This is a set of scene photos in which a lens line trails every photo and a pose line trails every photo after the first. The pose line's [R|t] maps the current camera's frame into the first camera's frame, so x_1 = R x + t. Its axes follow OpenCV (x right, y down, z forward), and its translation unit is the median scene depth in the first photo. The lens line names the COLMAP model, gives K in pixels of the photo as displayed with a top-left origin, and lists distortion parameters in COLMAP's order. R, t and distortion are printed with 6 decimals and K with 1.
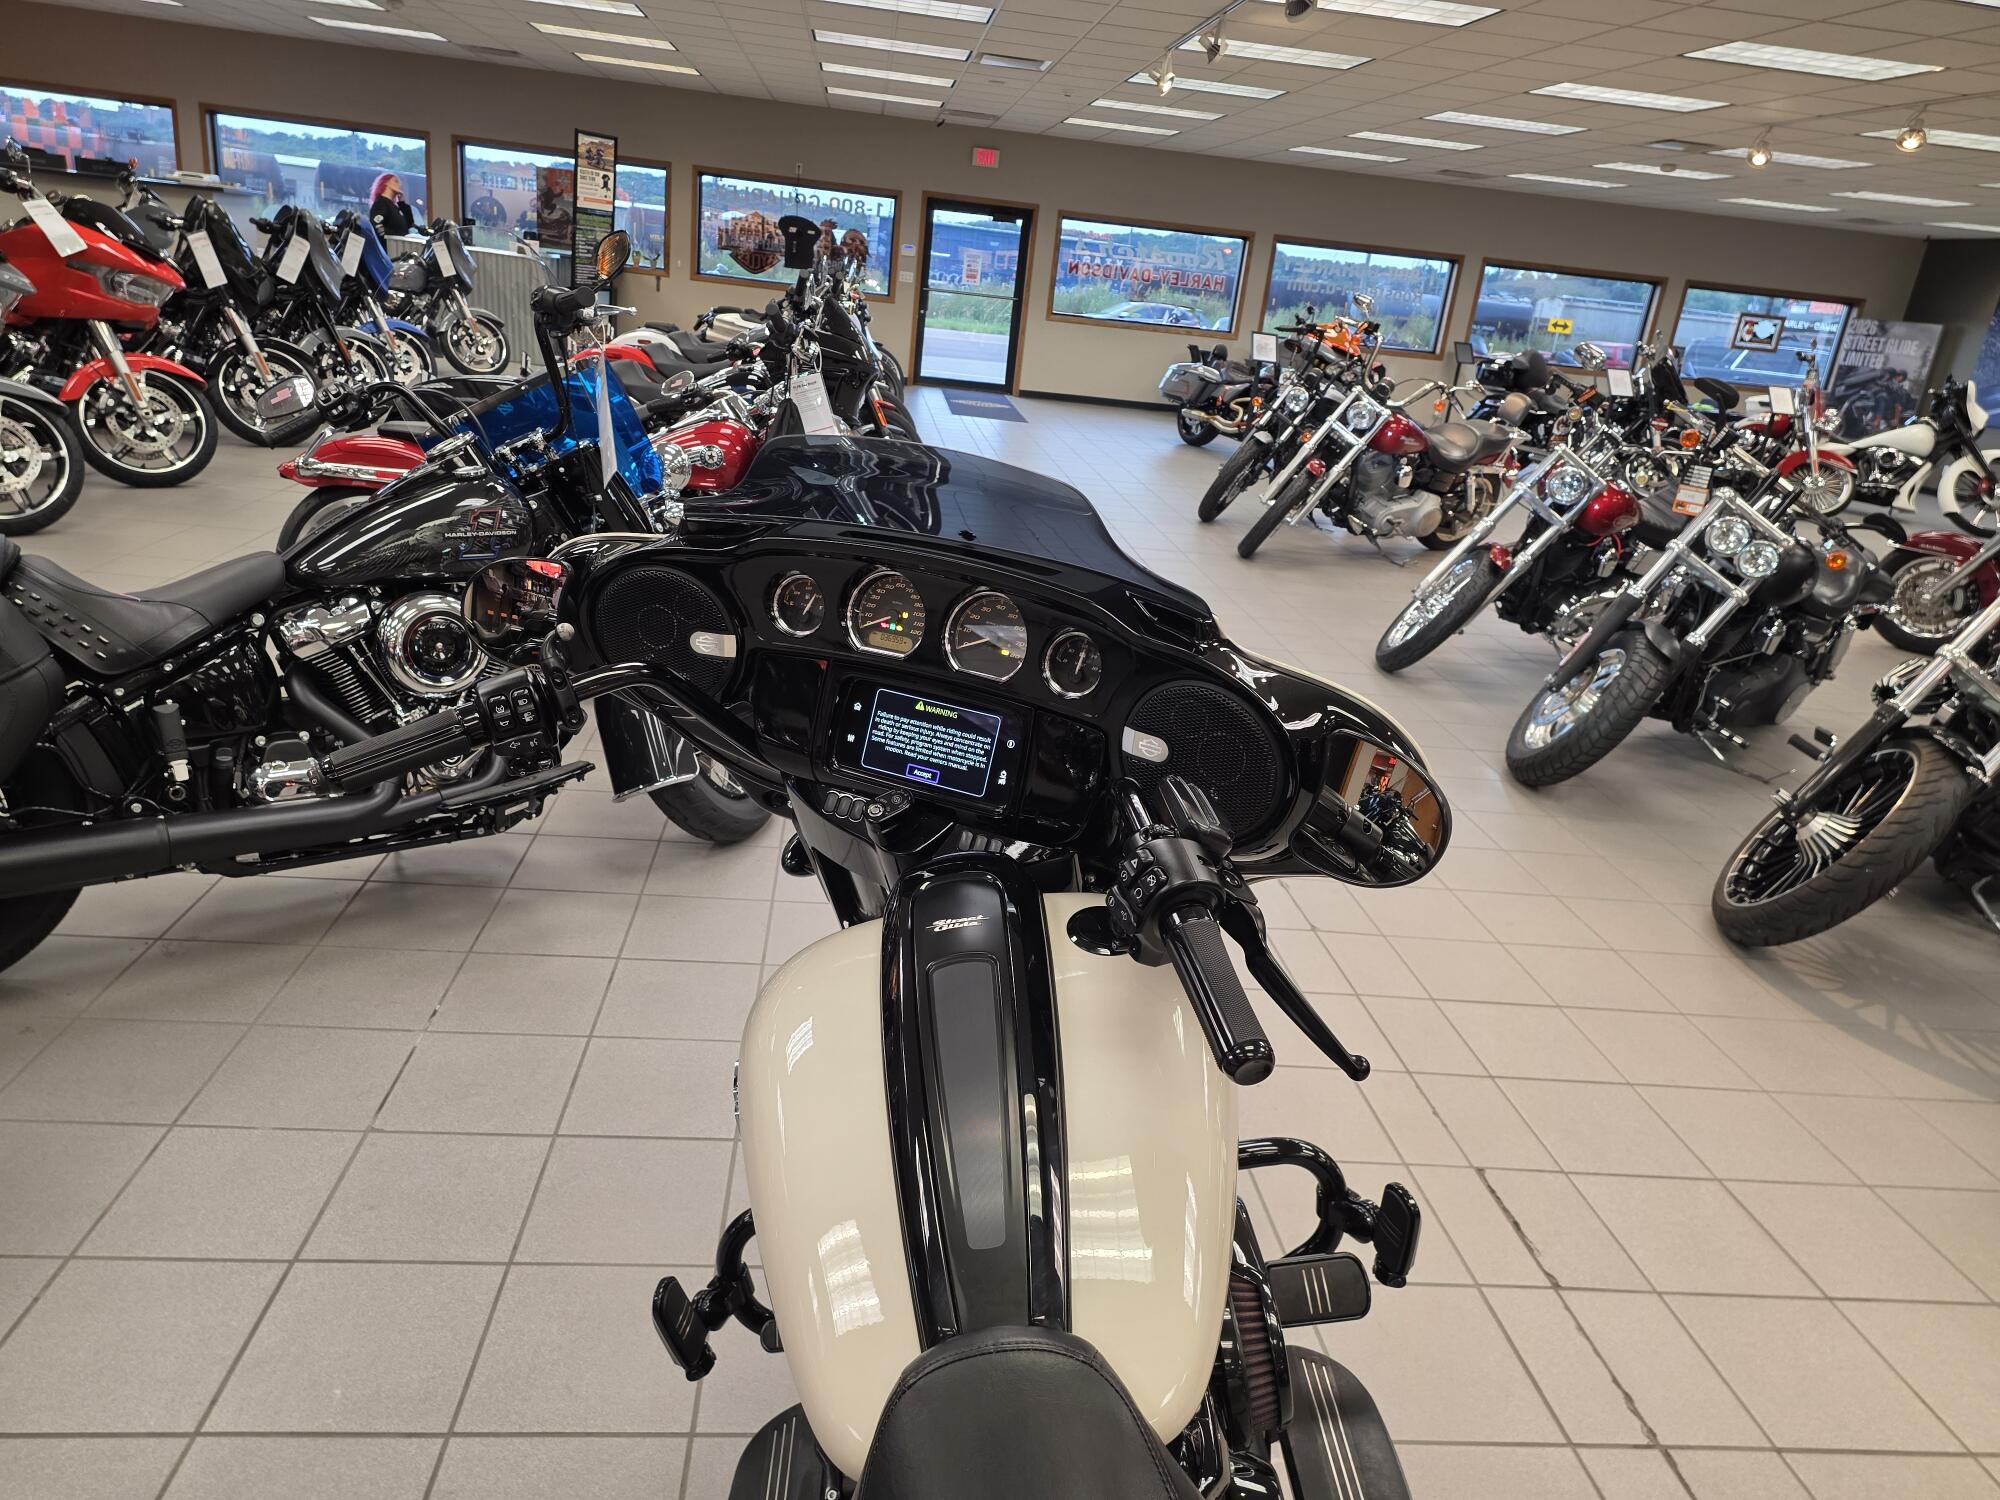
lens RADIAL K [[1326.2, 0, 982.6], [0, 1326.2, 736.0], [0, 0, 1]] dist [0.048537, -0.032766]
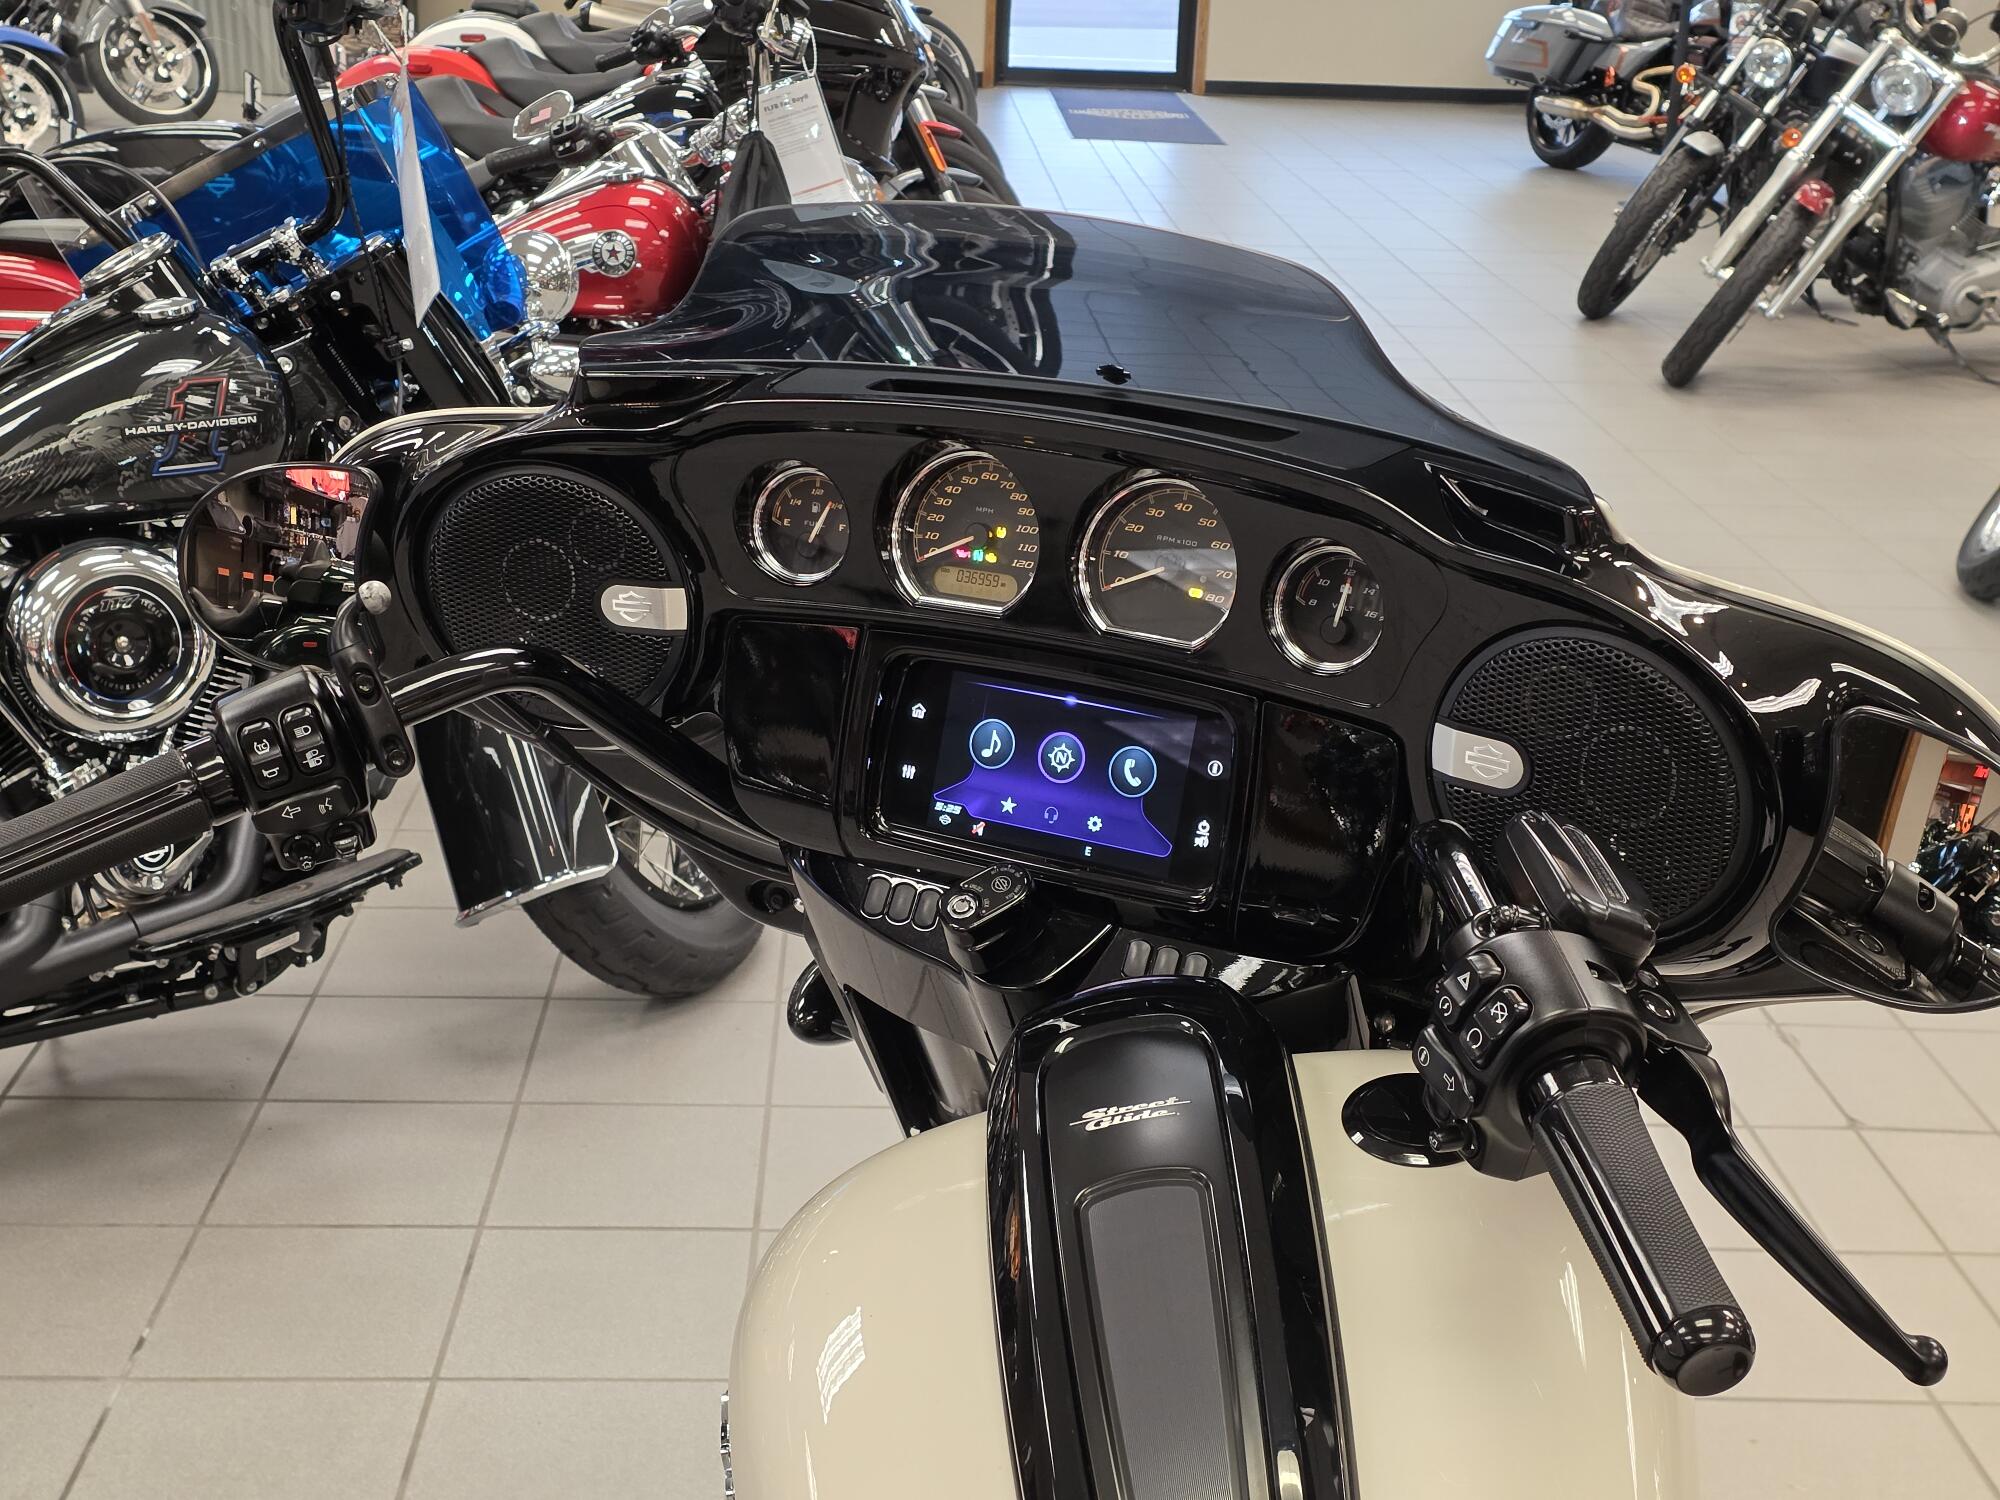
lens RADIAL K [[2654.4, 0, 977.2], [0, 2654.4, 714.5], [0, 0, 1]] dist [0.046431, 0.000000]
pose [[0.996396, -0.048476, -0.069610, 0.000536], [0.046791, 0.998576, -0.025642, 0.002780], [0.070754, 0.022293, 0.997245, -0.017548]]
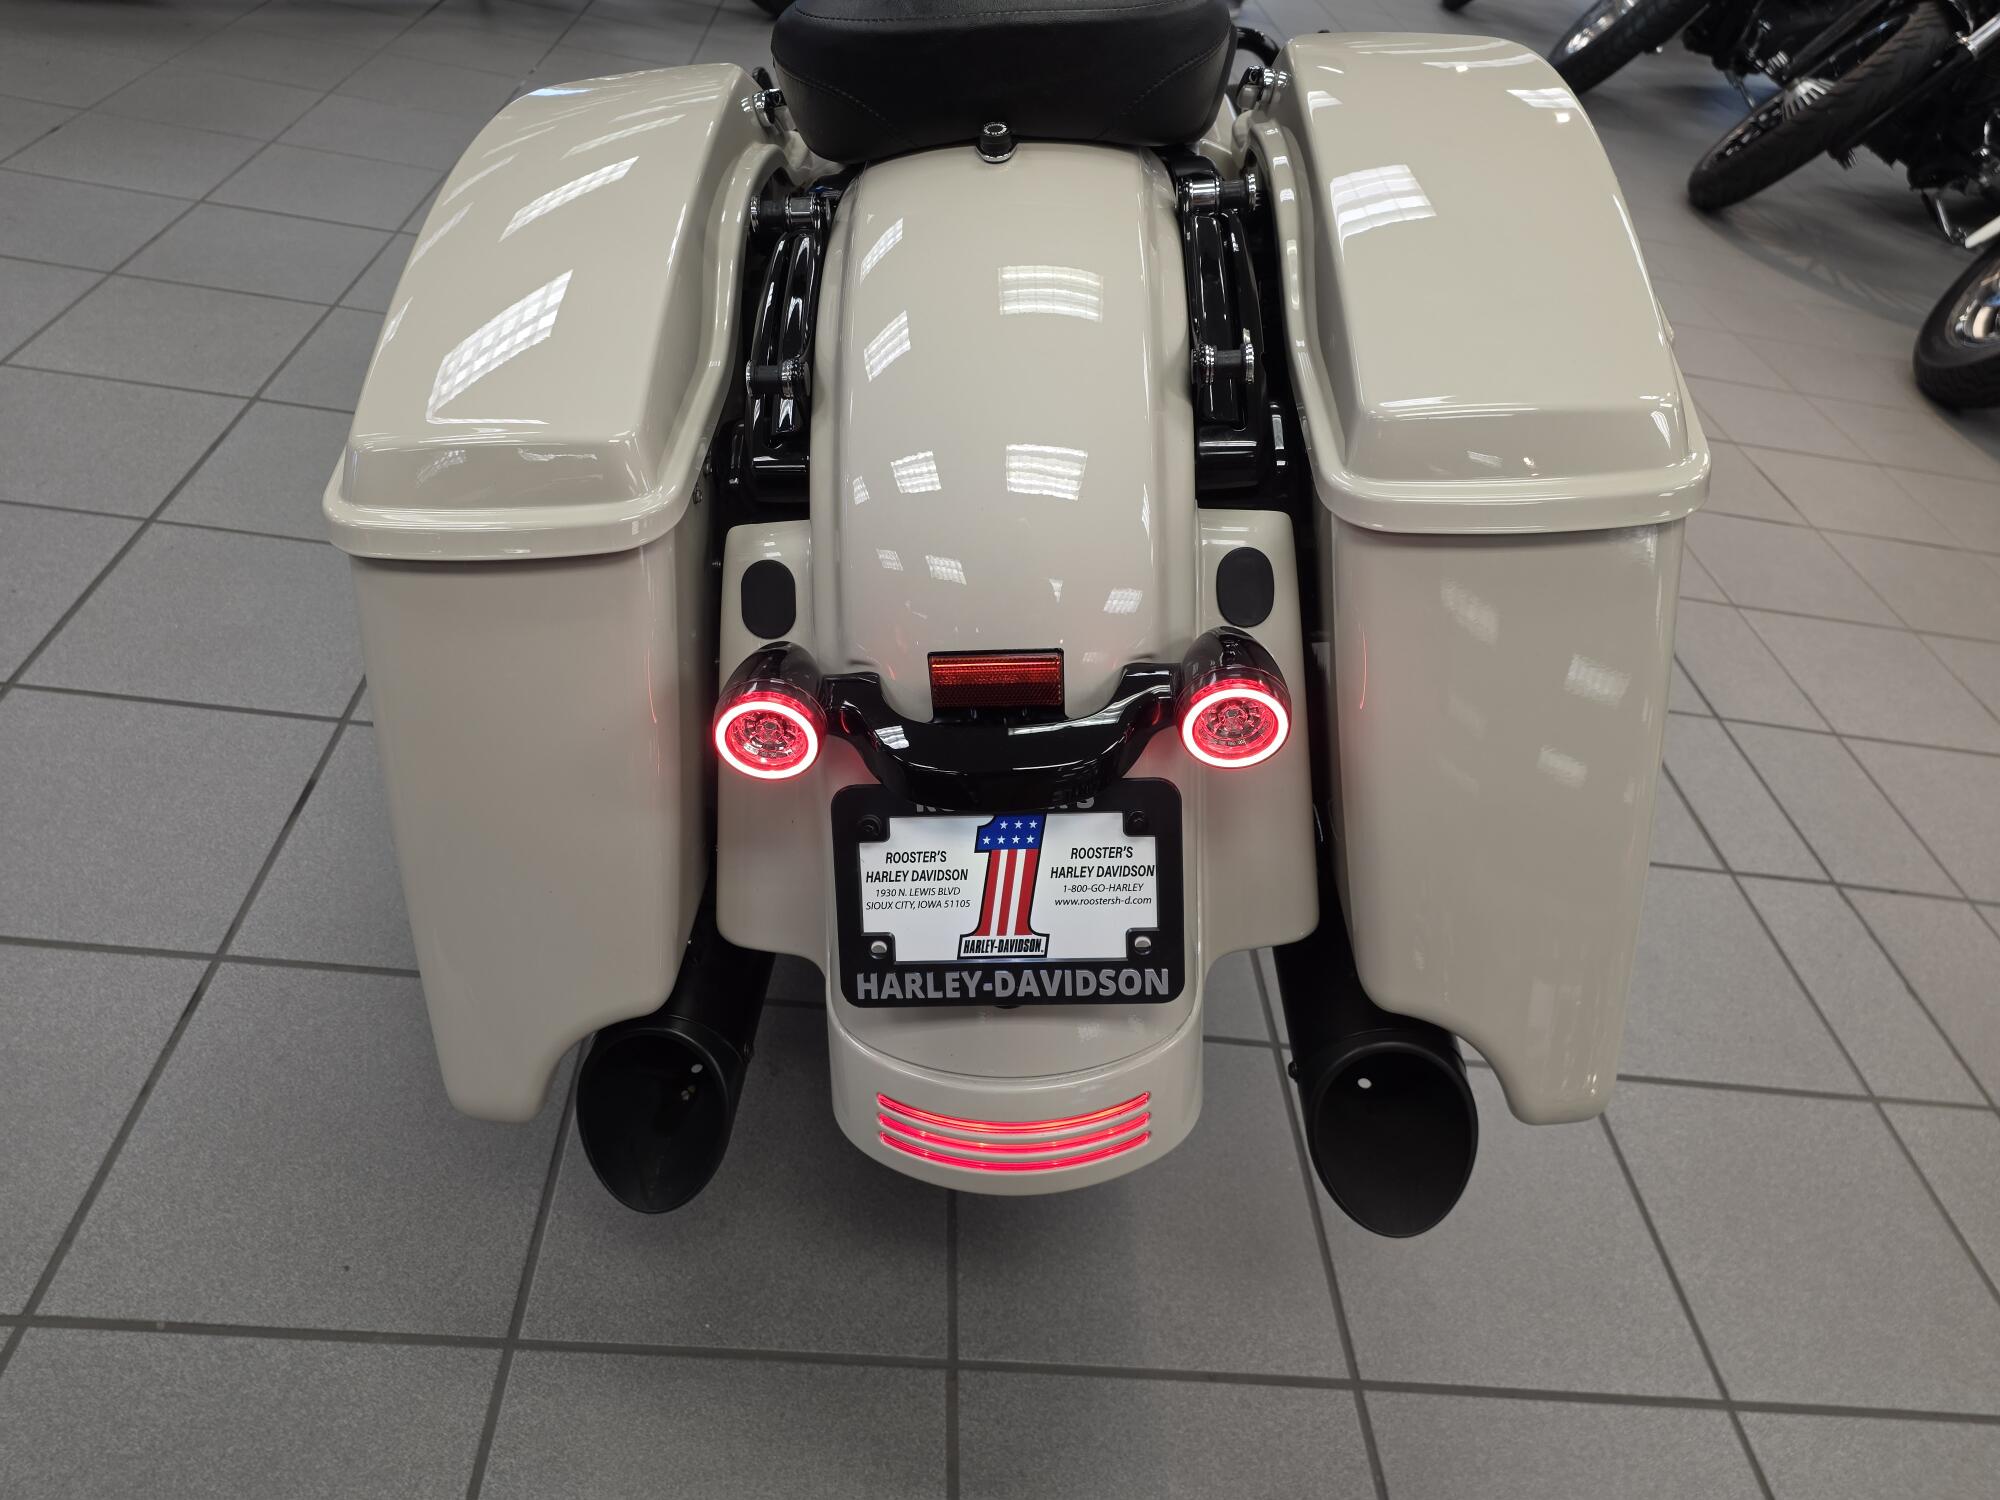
lens RADIAL K [[1326.2, 0, 994.8], [0, 1326.2, 730.7], [0, 0, 1]] dist [0.048537, -0.032766]
pose [[0.996169, 0.087148, 0.007277, 0.016783], [-0.084438, 0.936848, 0.339390, 0.229594], [0.022760, -0.338704, 0.940618, -0.191219]]
